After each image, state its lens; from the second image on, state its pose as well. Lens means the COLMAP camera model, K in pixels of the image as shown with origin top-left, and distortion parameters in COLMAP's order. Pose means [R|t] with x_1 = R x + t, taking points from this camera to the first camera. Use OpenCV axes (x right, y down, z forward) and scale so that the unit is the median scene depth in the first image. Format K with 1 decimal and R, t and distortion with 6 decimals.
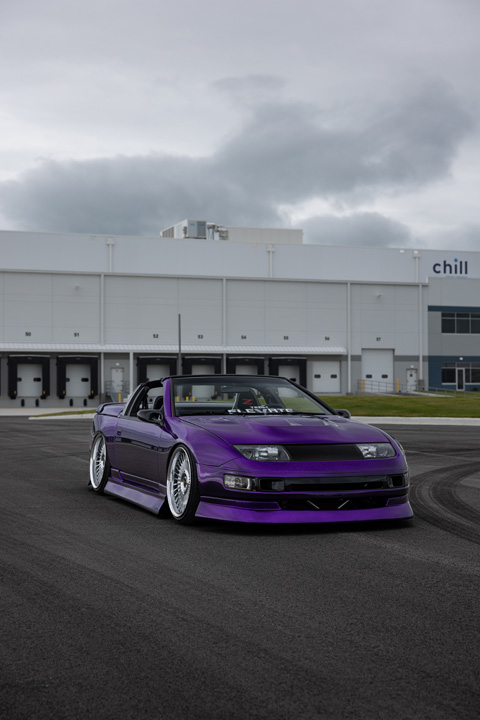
lens RADIAL K [[1165.0, 0, 240.0], [0, 1165.0, 360.0], [0, 0, 1]] dist [0.003115, -0.003412]
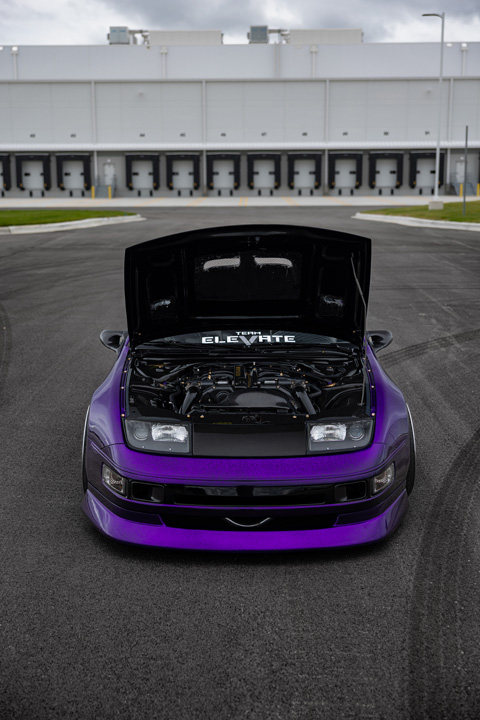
lens RADIAL K [[932.8, 0, 240.6], [0, 932.8, 379.0], [0, 0, 1]] dist [0.012688, 0.082846]
pose [[0.933345, 0.071639, -0.351760, 0.271986], [0.012194, 0.972993, 0.230512, 0.001737], [0.358774, -0.219436, 0.907264, 0.104161]]
